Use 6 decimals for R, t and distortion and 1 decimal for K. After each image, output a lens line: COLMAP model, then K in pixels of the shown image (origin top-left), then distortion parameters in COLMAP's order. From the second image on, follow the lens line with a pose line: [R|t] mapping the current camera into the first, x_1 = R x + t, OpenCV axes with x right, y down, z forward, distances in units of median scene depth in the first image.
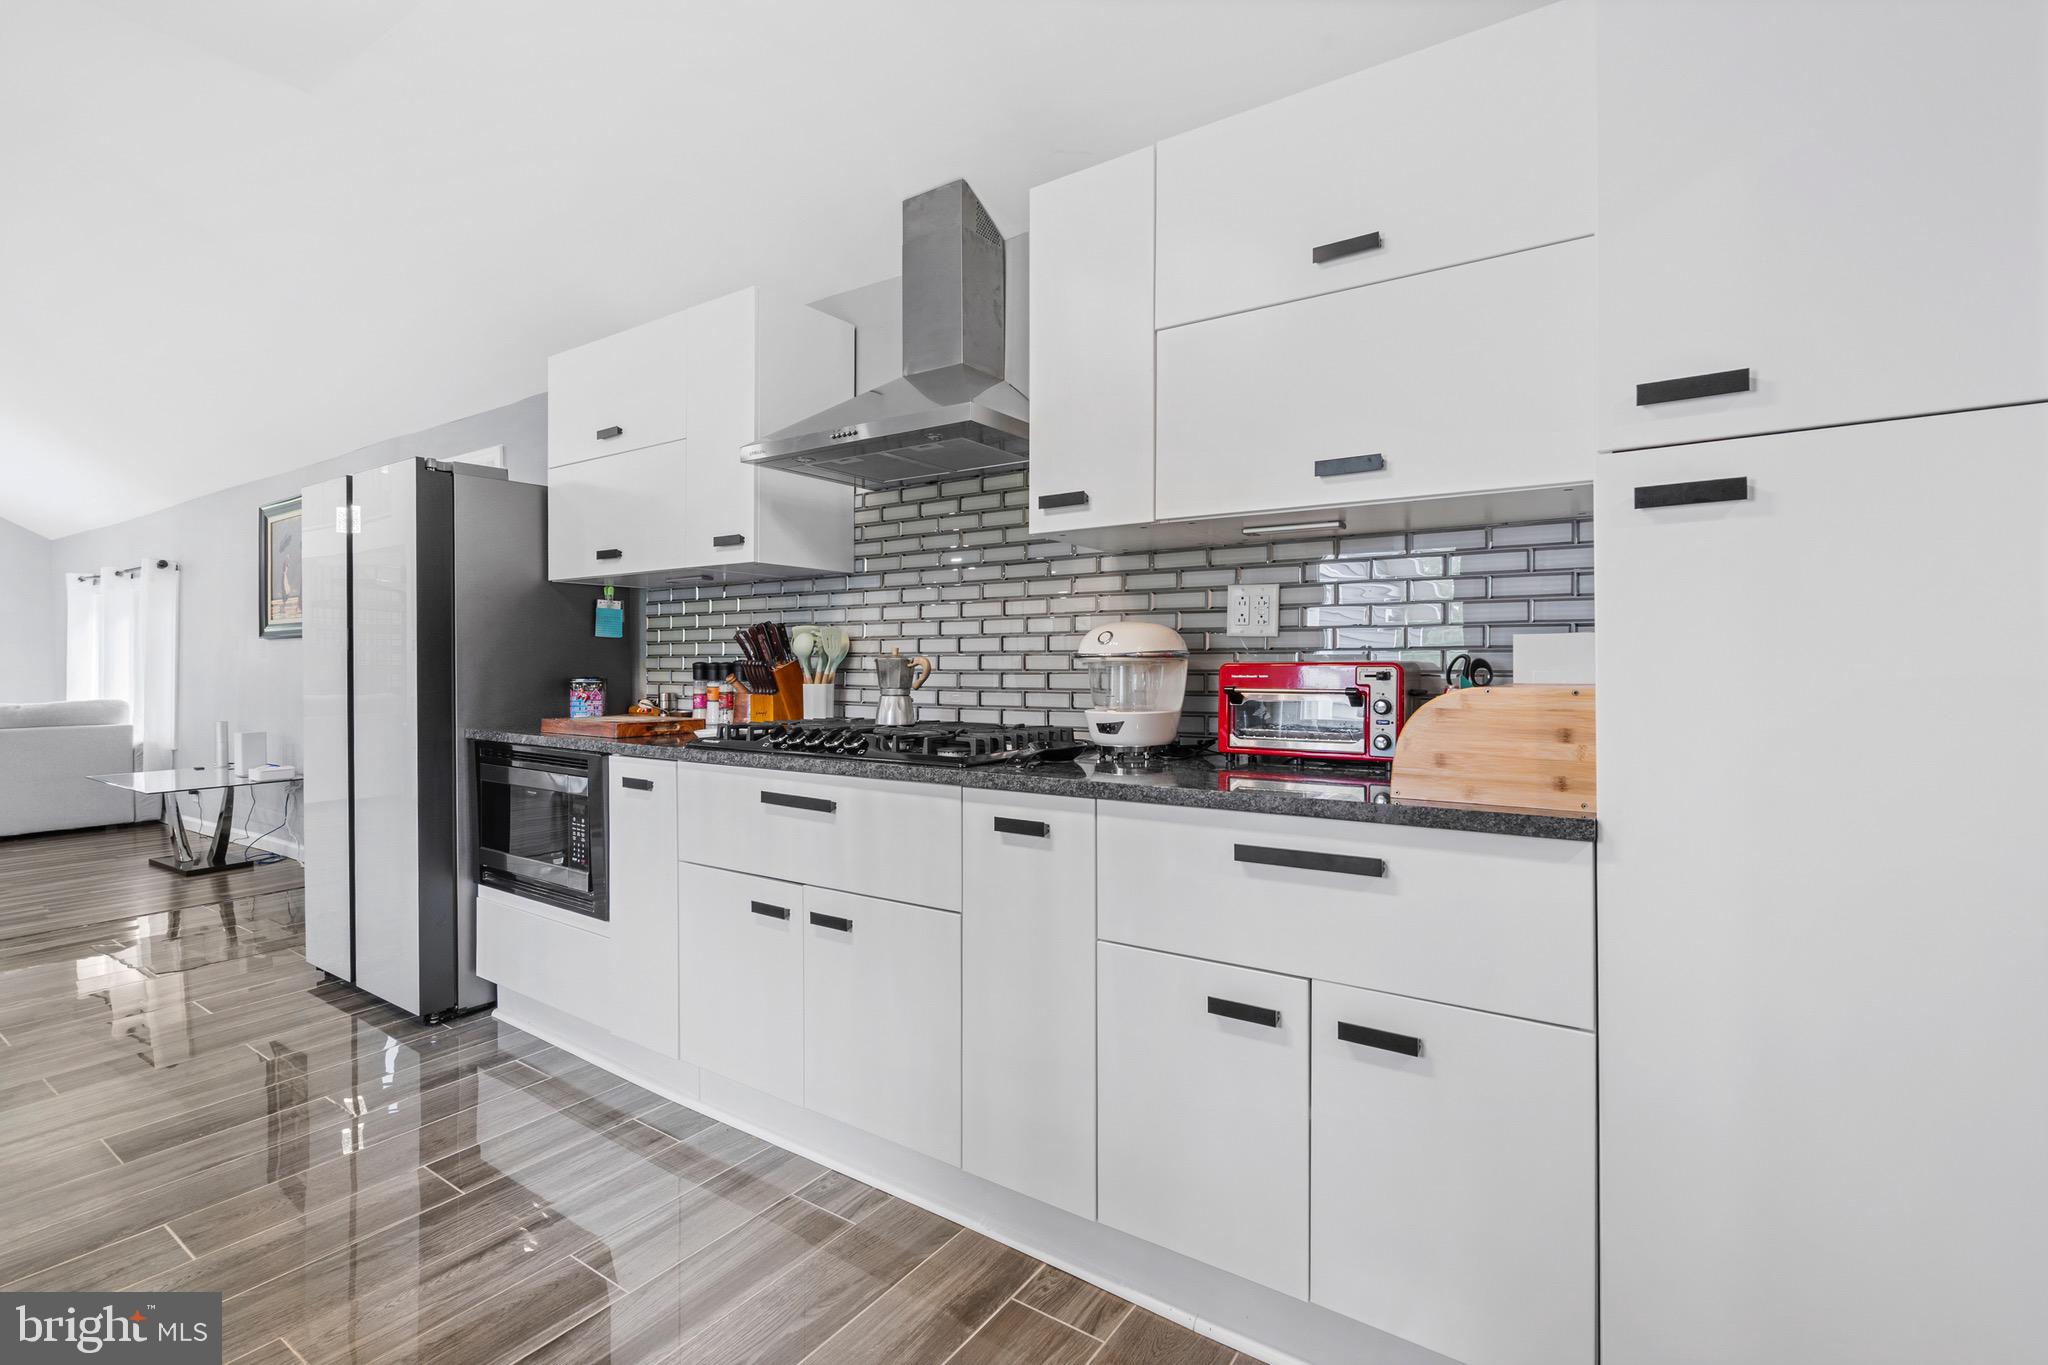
lens RADIAL K [[944.8, 0, 1021.4], [0, 944.8, 661.6], [0, 0, 1]] dist [-0.002027, -0.000004]
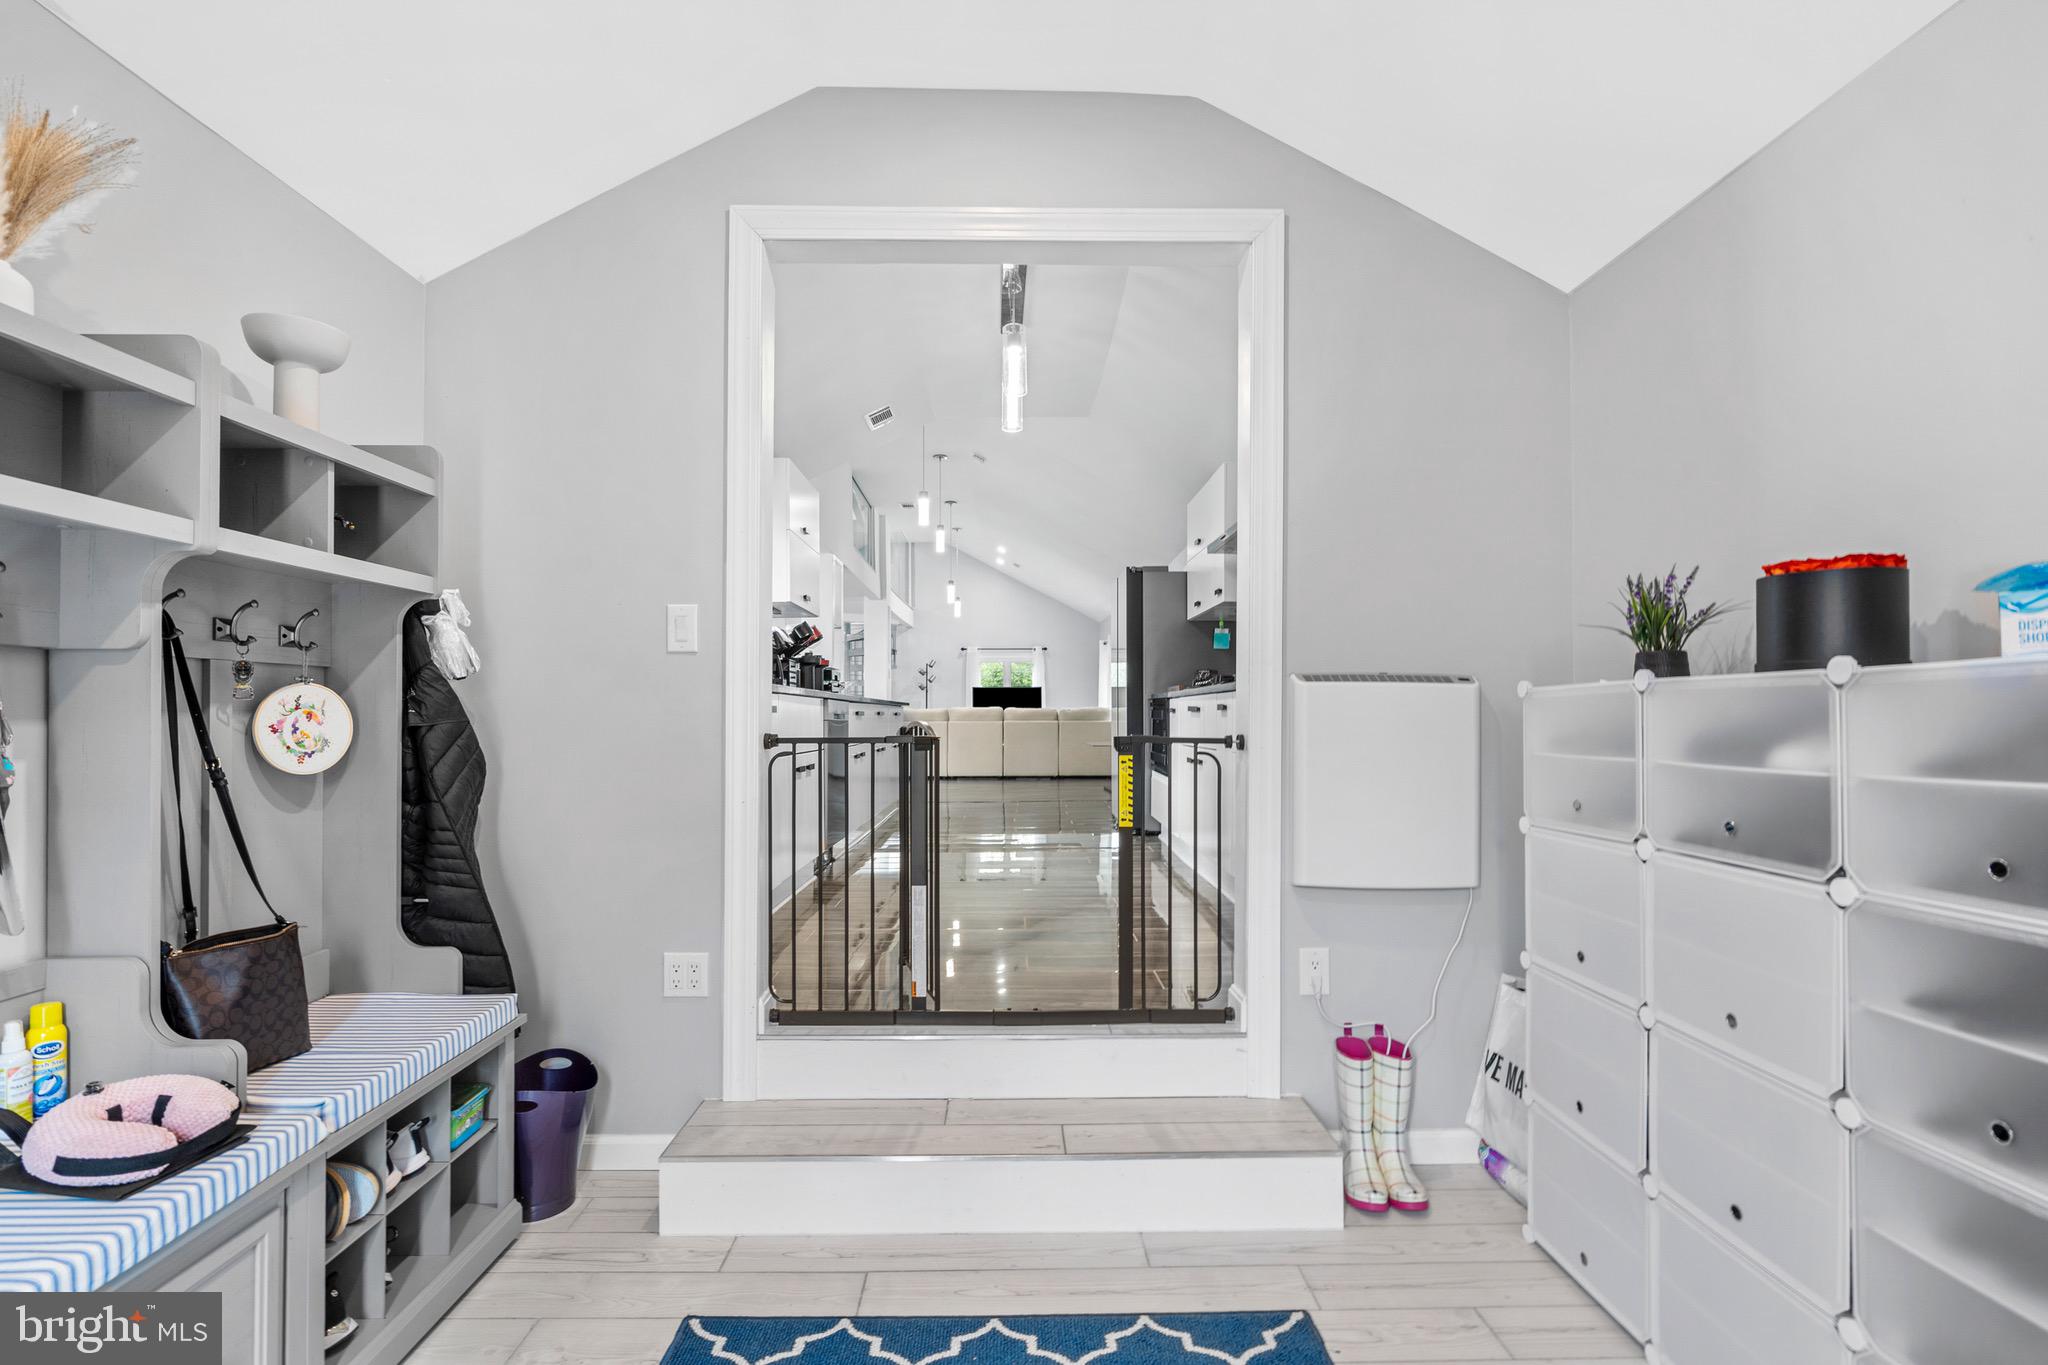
lens RADIAL K [[938.4, 0, 1024.0], [0, 938.4, 682.5], [0, 0, 1]] dist [-0.001834, 0.000299]
pose [[0.586358, -0.023630, -0.809707, 0.954059], [-0.002264, 0.999523, -0.030809, 0.113873], [0.810049, 0.019898, 0.586025, -0.440346]]
